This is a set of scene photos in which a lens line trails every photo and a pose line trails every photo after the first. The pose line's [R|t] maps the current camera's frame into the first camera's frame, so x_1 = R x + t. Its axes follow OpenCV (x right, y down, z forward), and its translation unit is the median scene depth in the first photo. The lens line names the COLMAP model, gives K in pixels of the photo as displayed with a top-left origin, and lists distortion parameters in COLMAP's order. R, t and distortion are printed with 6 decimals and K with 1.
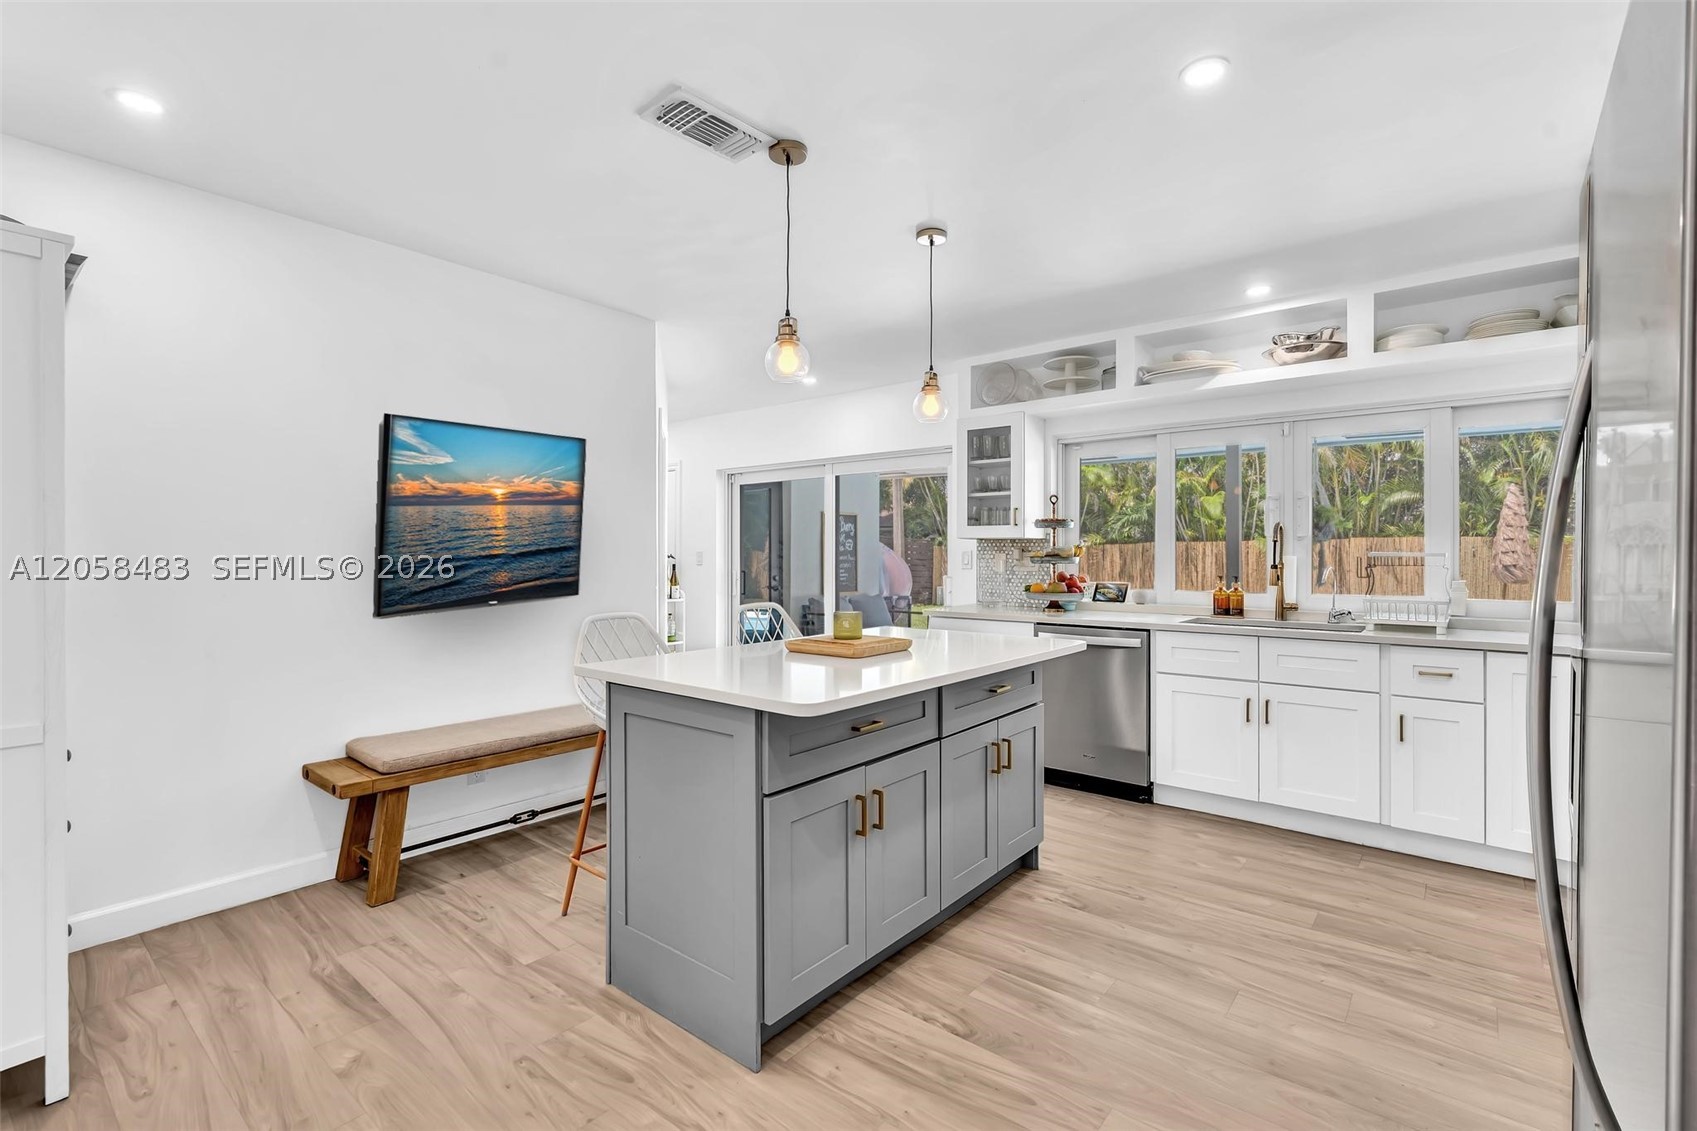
lens RADIAL K [[758.9, 0, 851.1], [0, 758.9, 561.3], [0, 0, 1]] dist [-0.007895, 0.003829]
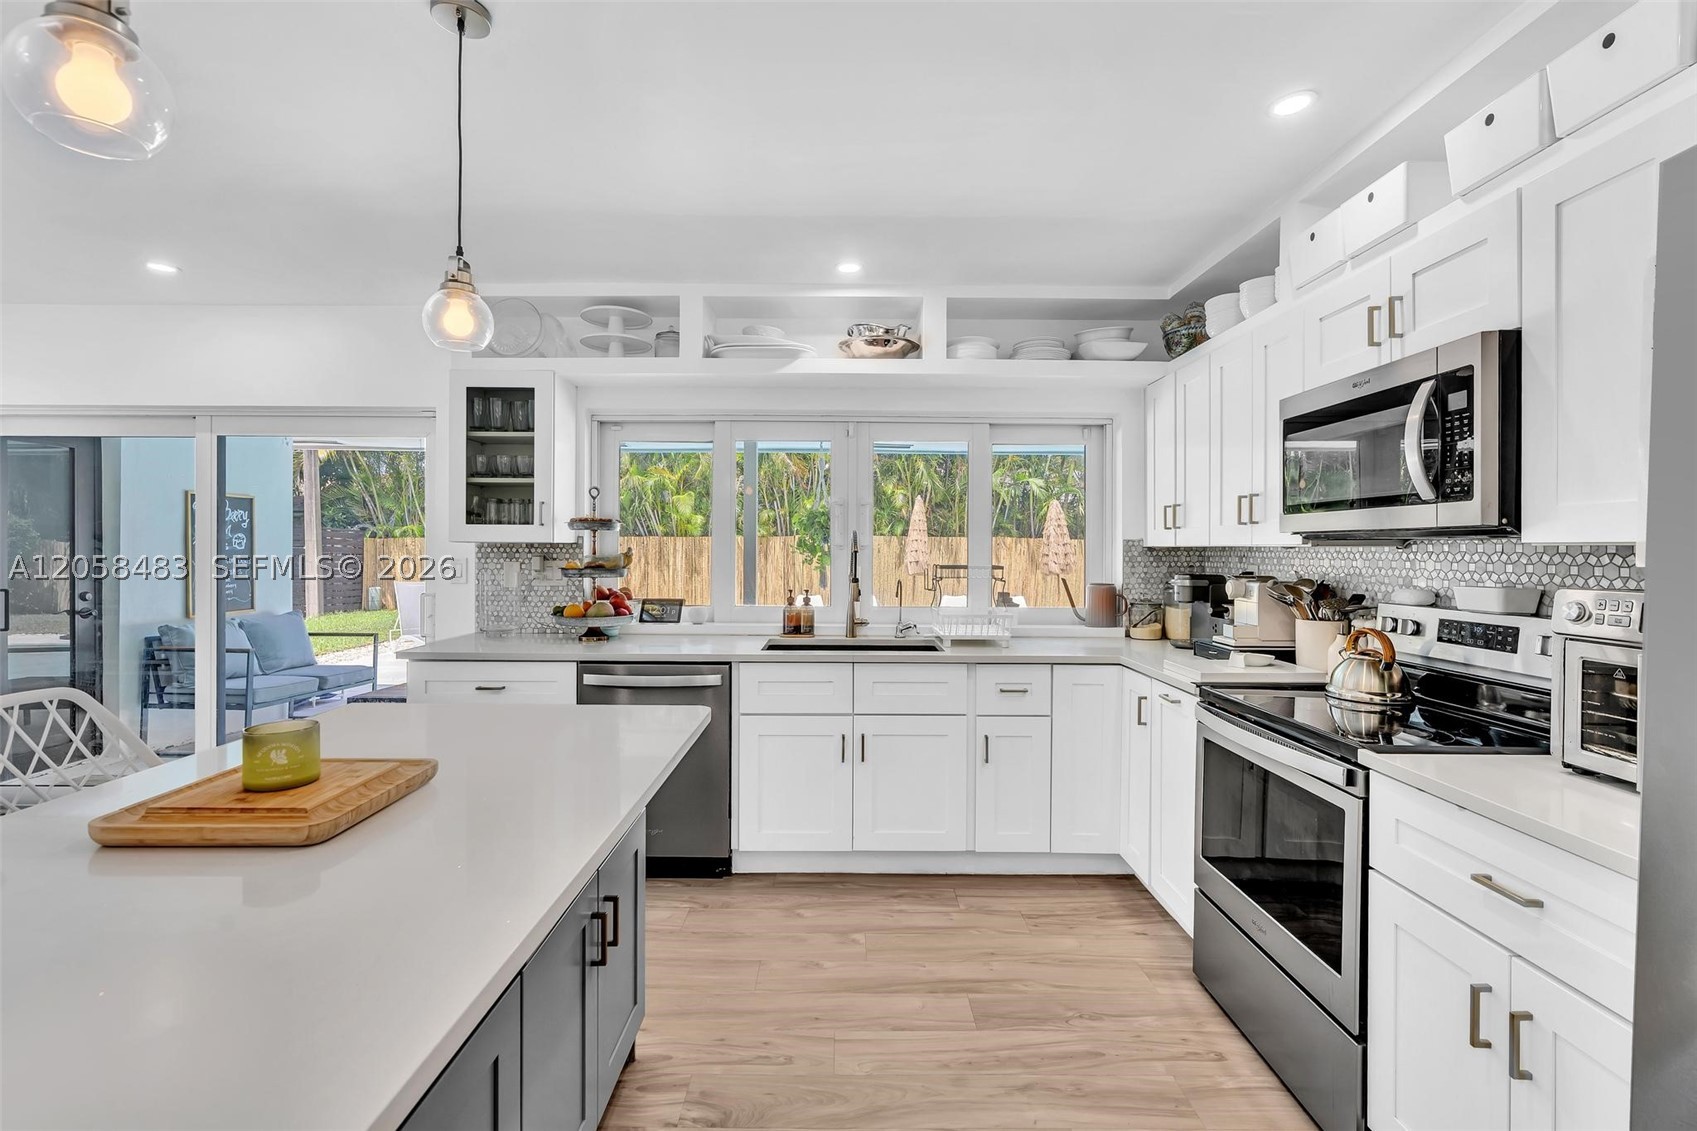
lens RADIAL K [[758.9, 0, 842.9], [0, 758.9, 551.8], [0, 0, 1]] dist [-0.007895, 0.003829]
pose [[0.776731, -0.000108, 0.629832, -0.019442], [0.000724, 0.999999, -0.000722, -0.024880], [-0.629832, 0.001017, 0.776731, 0.293269]]
